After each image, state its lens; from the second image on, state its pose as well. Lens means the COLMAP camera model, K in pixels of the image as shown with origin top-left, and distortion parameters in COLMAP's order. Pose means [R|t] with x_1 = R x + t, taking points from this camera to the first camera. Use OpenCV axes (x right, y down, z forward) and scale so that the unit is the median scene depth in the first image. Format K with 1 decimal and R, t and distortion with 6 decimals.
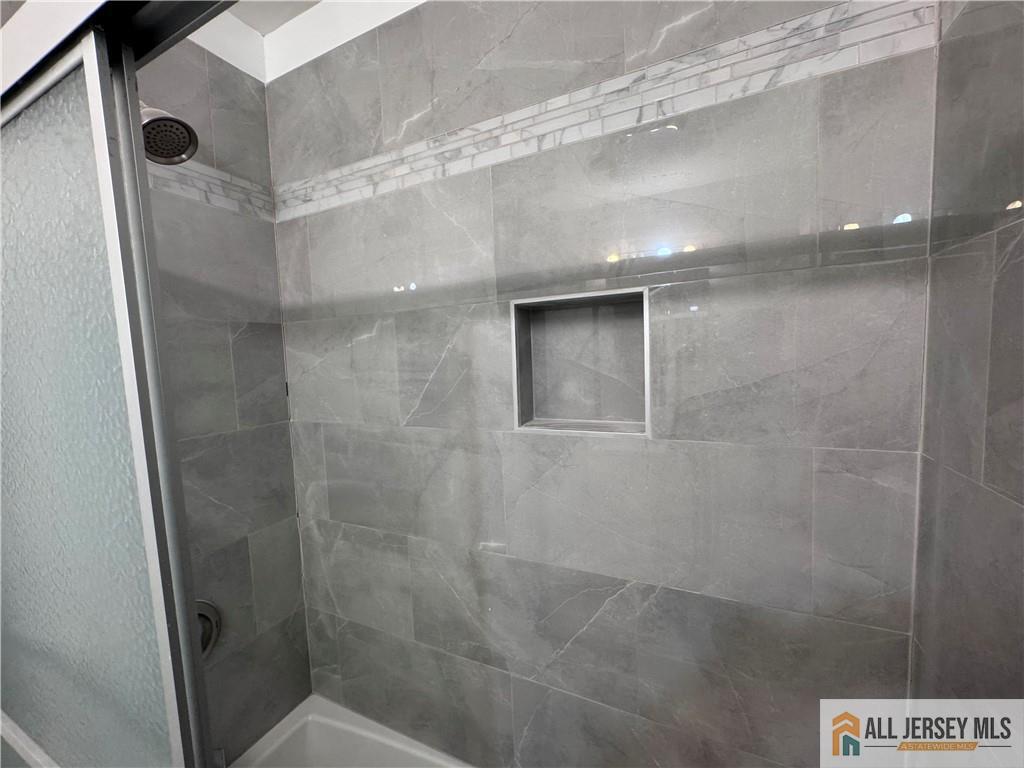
lens RADIAL K [[409.1, 0, 514.5], [0, 409.1, 384.0], [0, 0, 1]] dist [-0.002251, -0.000272]
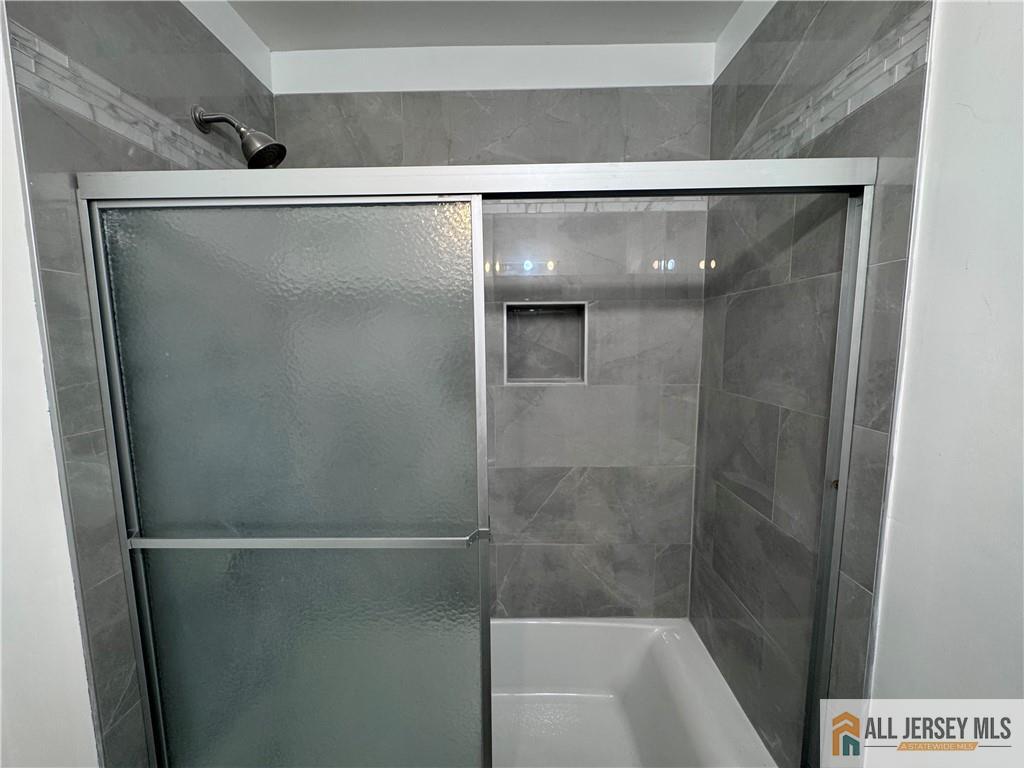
lens RADIAL K [[409.1, 0, 514.5], [0, 409.1, 384.0], [0, 0, 1]] dist [-0.002251, -0.000272]
pose [[0.906086, -0.012342, 0.422914, -0.691175], [0.003330, 0.999752, 0.022041, 0.083082], [-0.423081, -0.018563, 0.905902, -0.485748]]
